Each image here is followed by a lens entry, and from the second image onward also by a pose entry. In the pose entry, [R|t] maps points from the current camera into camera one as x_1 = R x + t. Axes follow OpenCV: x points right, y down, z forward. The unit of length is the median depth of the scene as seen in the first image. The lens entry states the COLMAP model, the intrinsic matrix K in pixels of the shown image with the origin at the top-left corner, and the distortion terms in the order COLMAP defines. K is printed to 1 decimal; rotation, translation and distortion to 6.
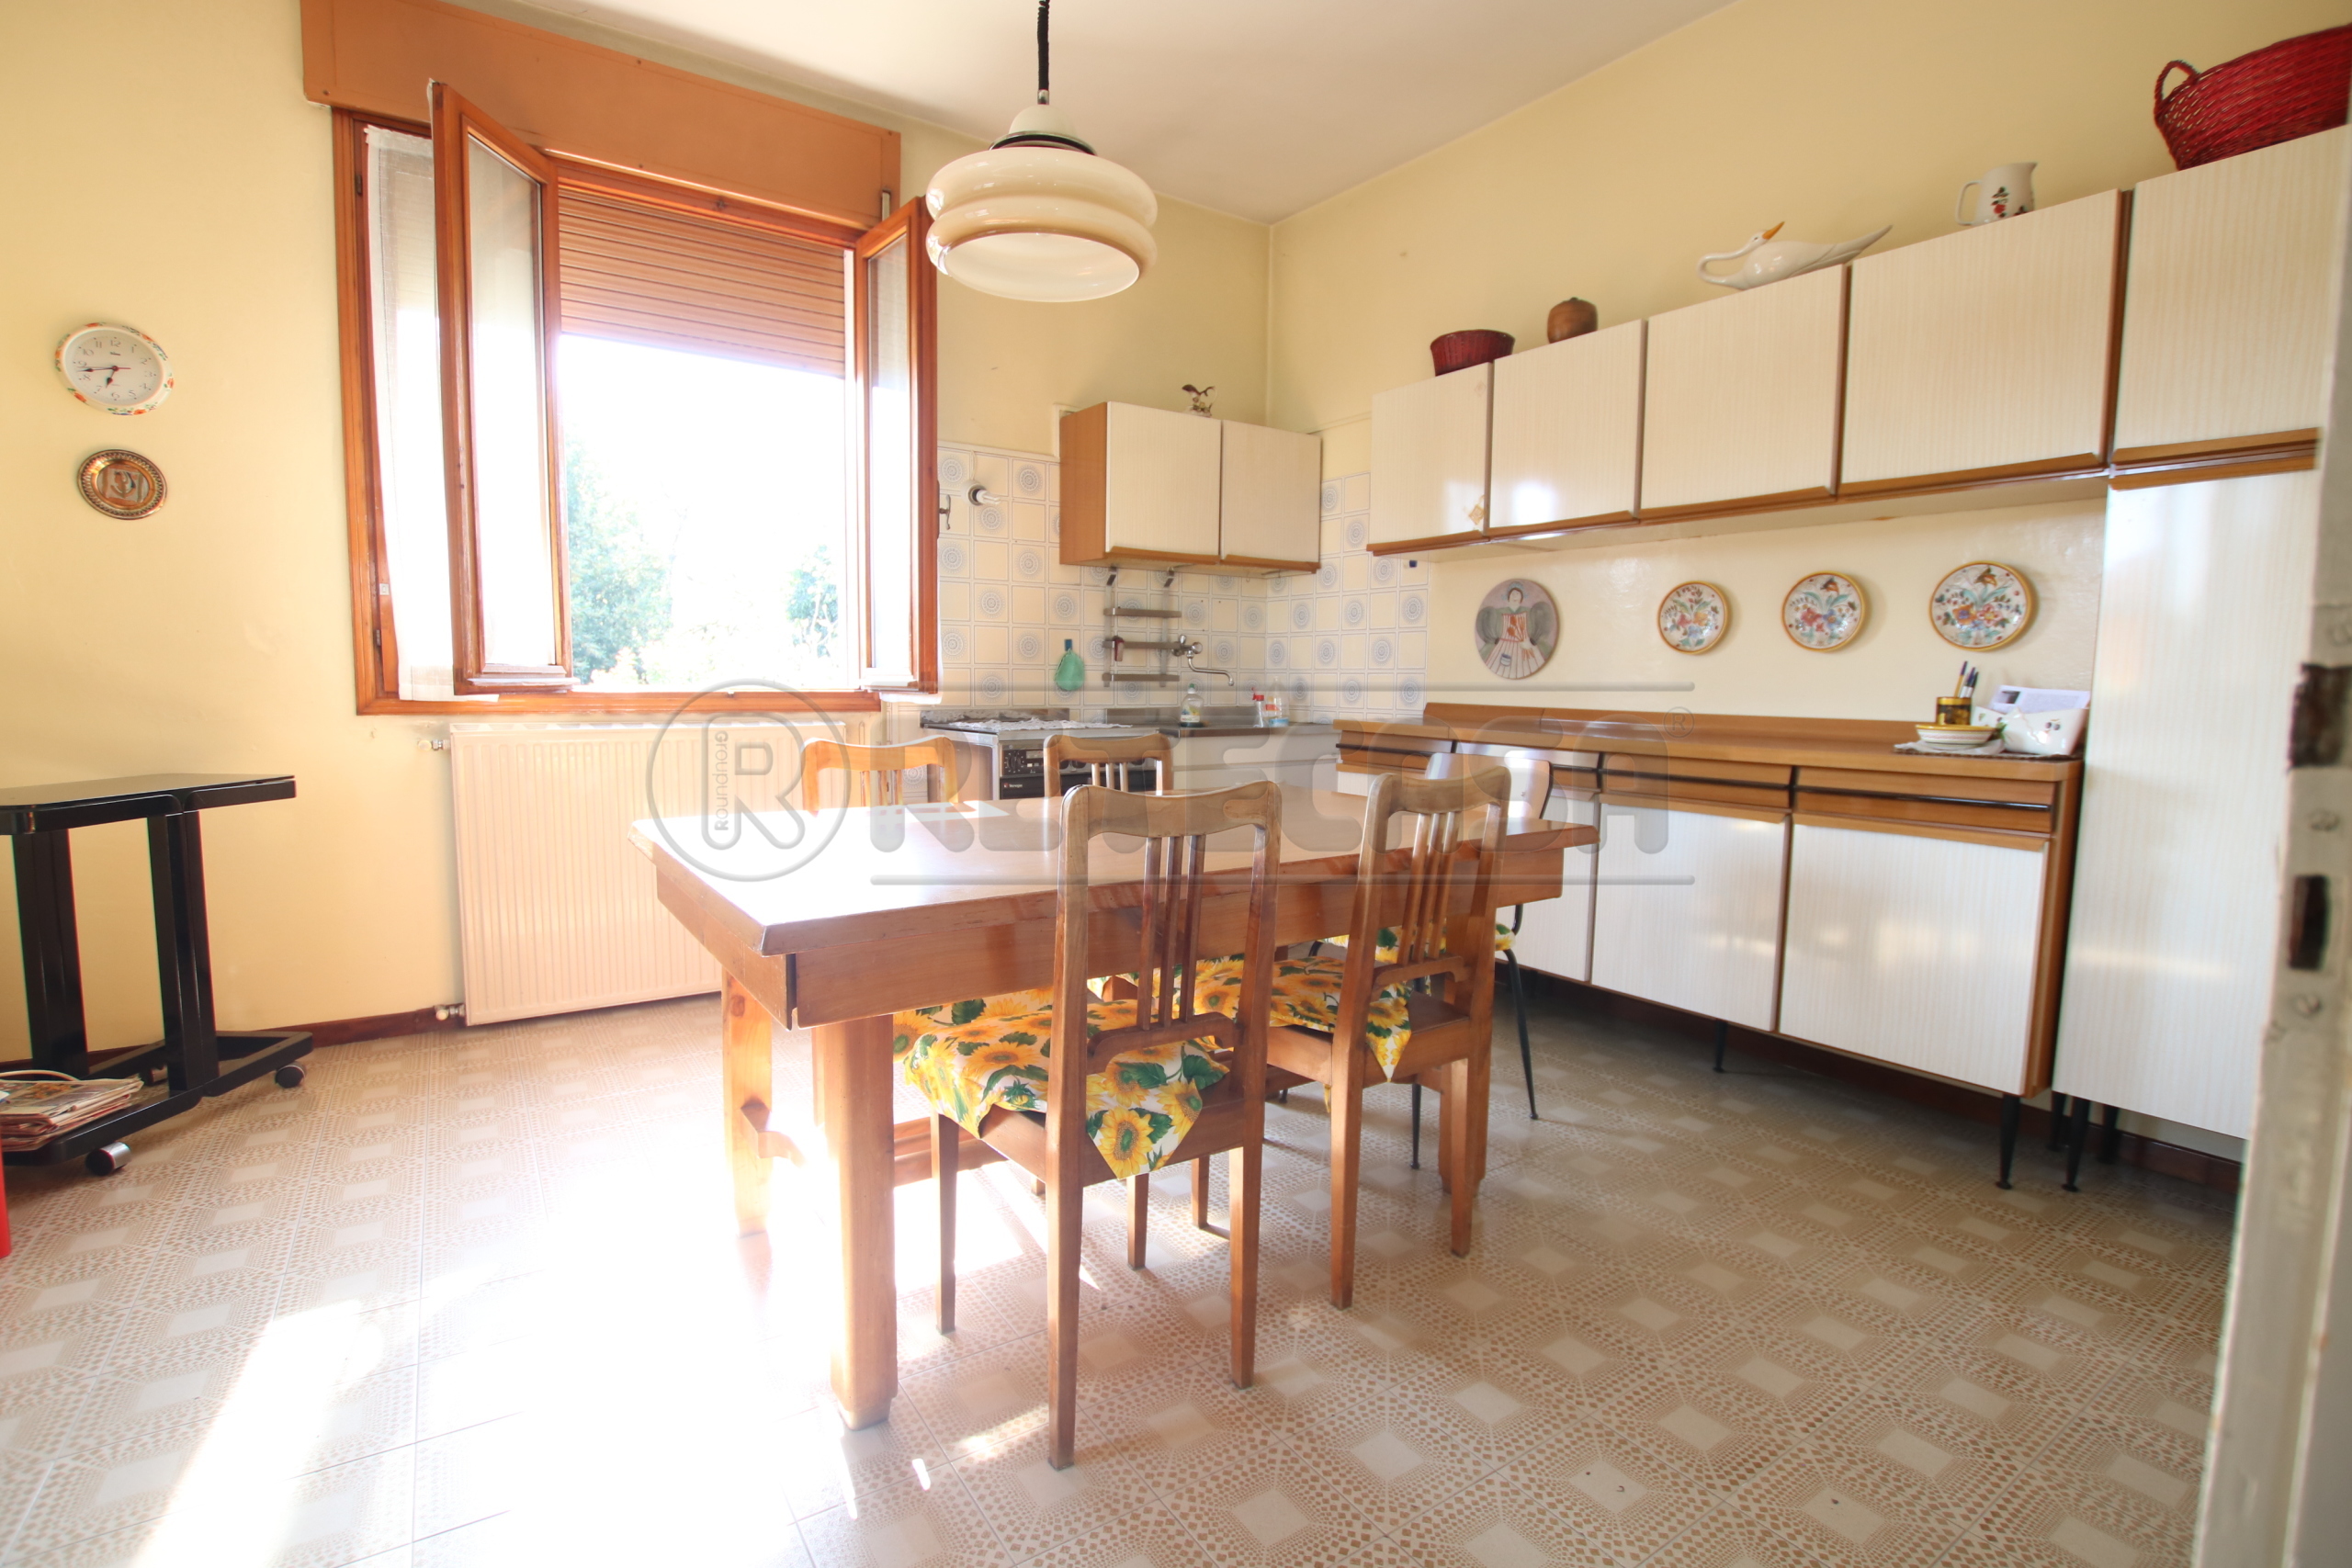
lens RADIAL K [[1102.8, 0, 1180.7], [0, 1102.8, 768.1], [0, 0, 1]] dist [-0.019678, 0.000790]
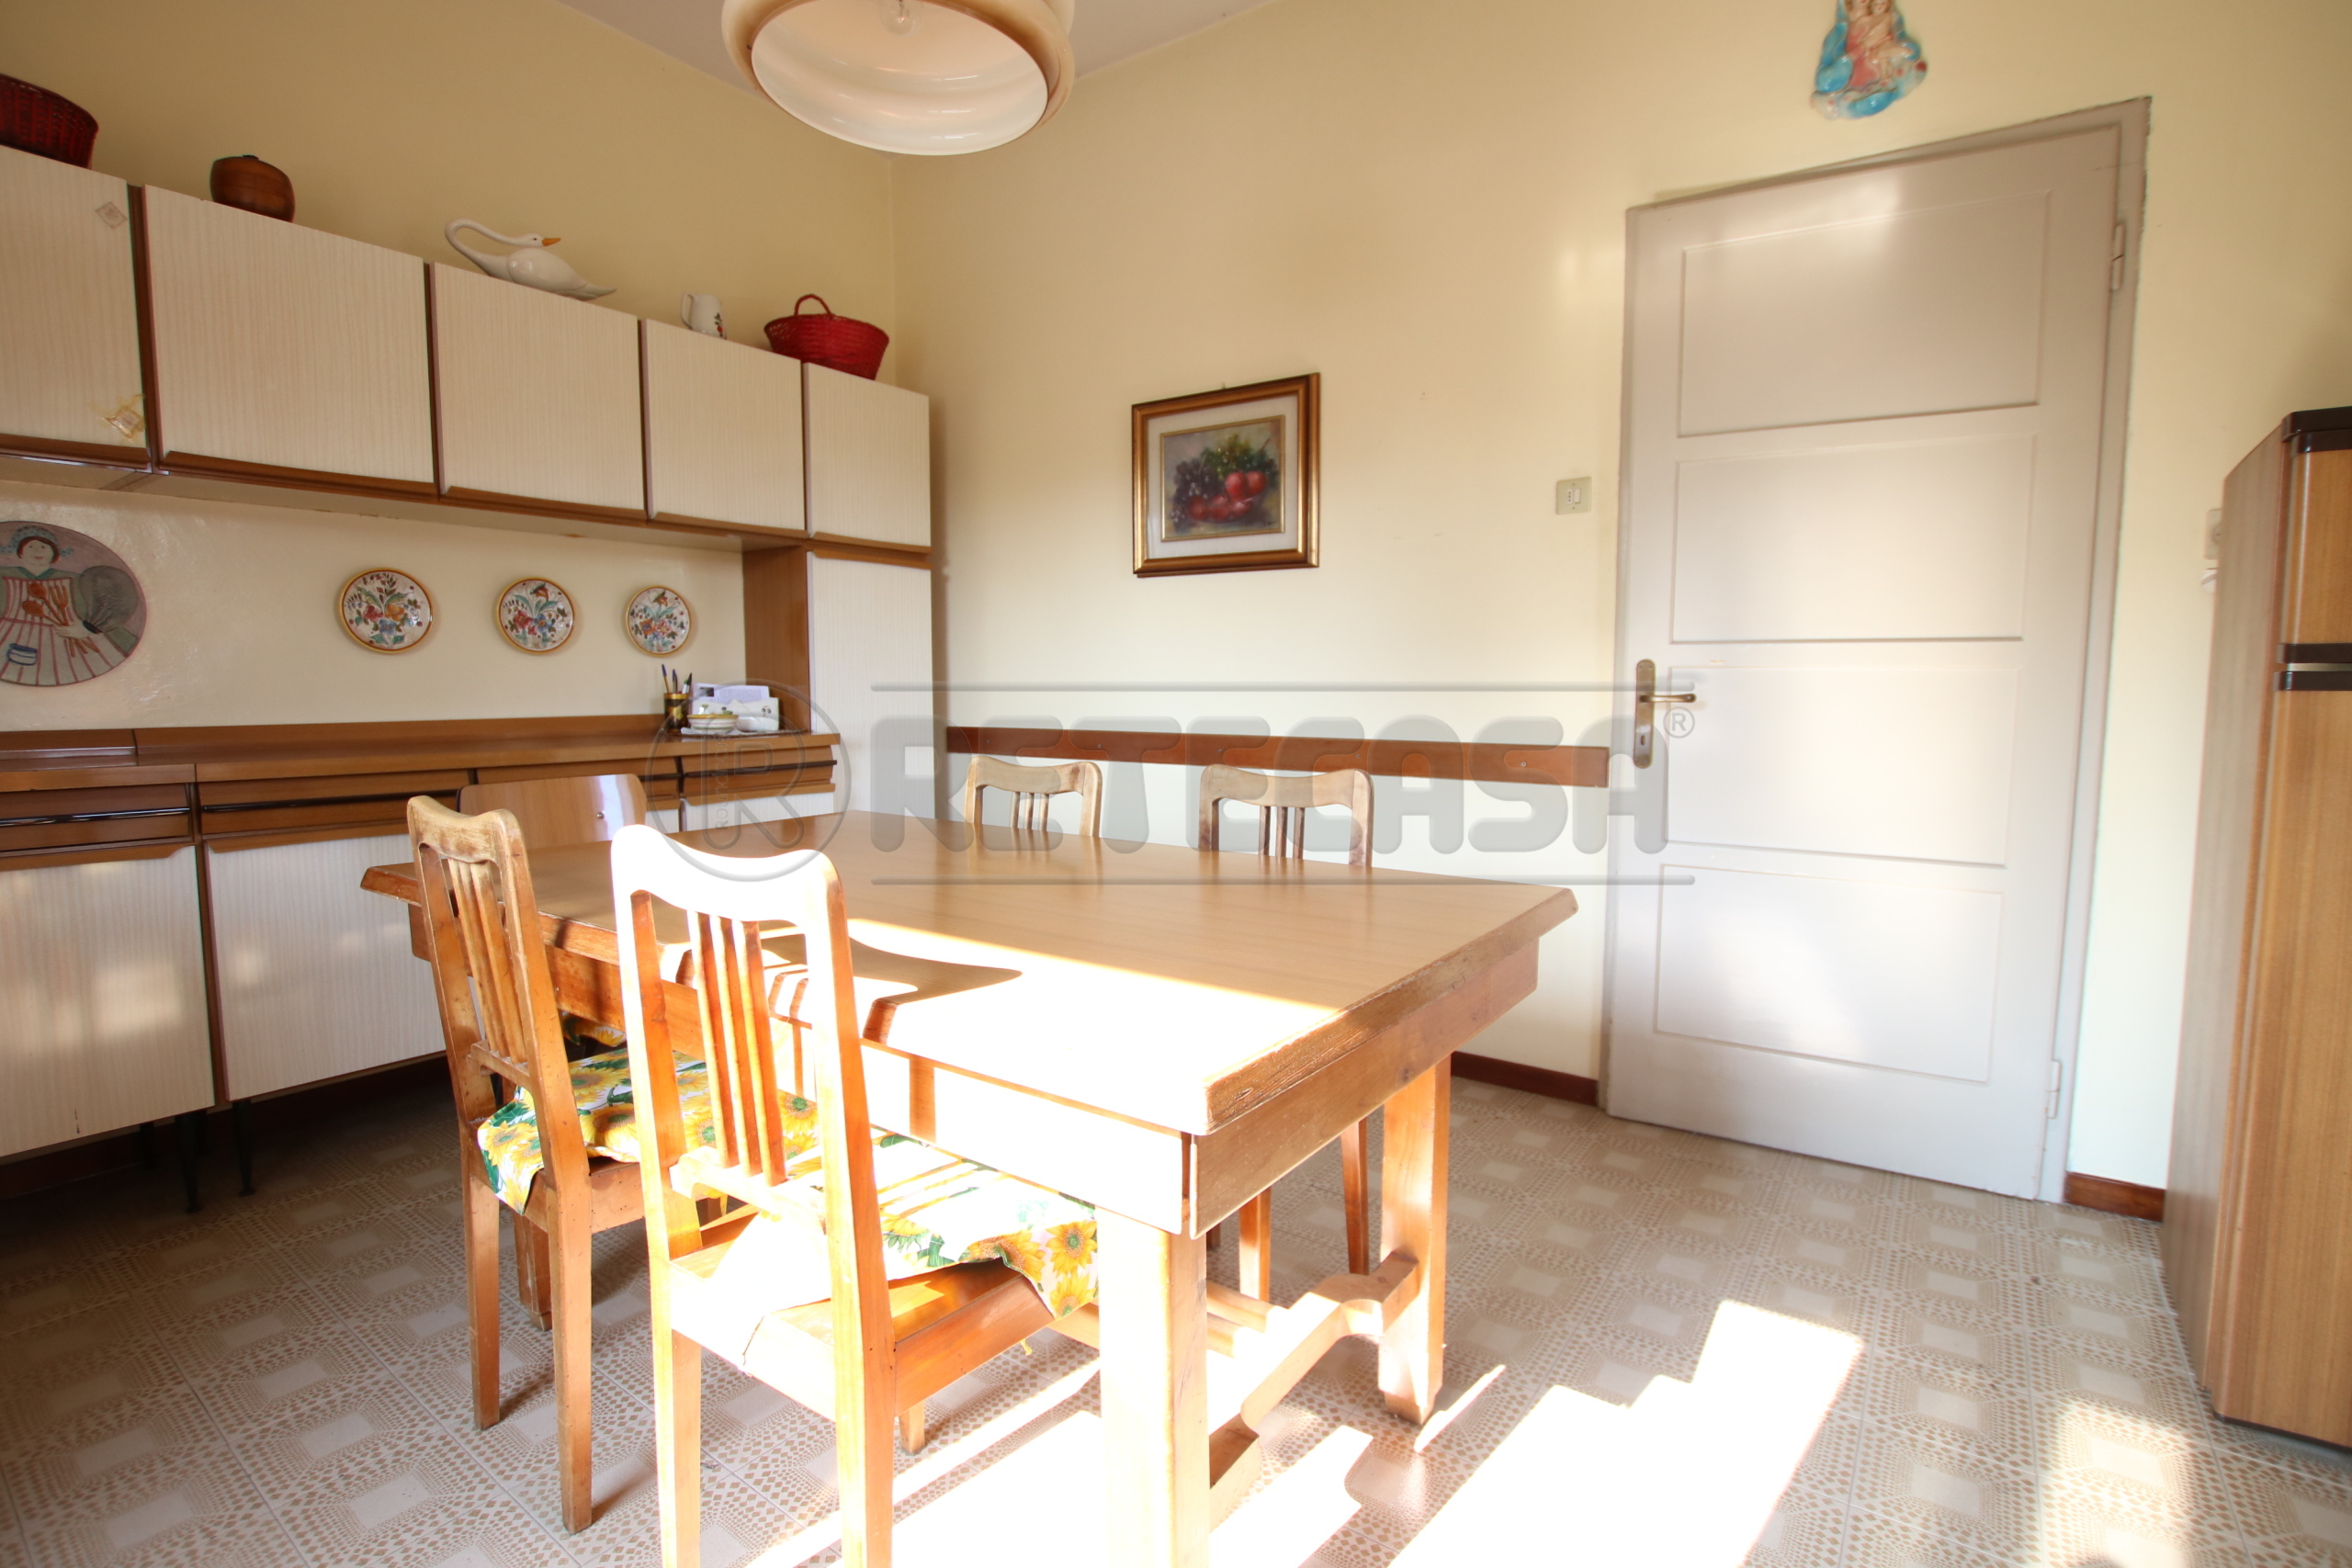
lens RADIAL K [[1102.8, 0, 1171.8], [0, 1102.8, 799.3], [0, 0, 1]] dist [-0.019678, 0.000790]
pose [[-0.345501, -0.116052, 0.931215, -0.620718], [0.070109, 0.986358, 0.148936, -0.082242], [-0.935796, 0.116744, -0.332651, 0.794393]]
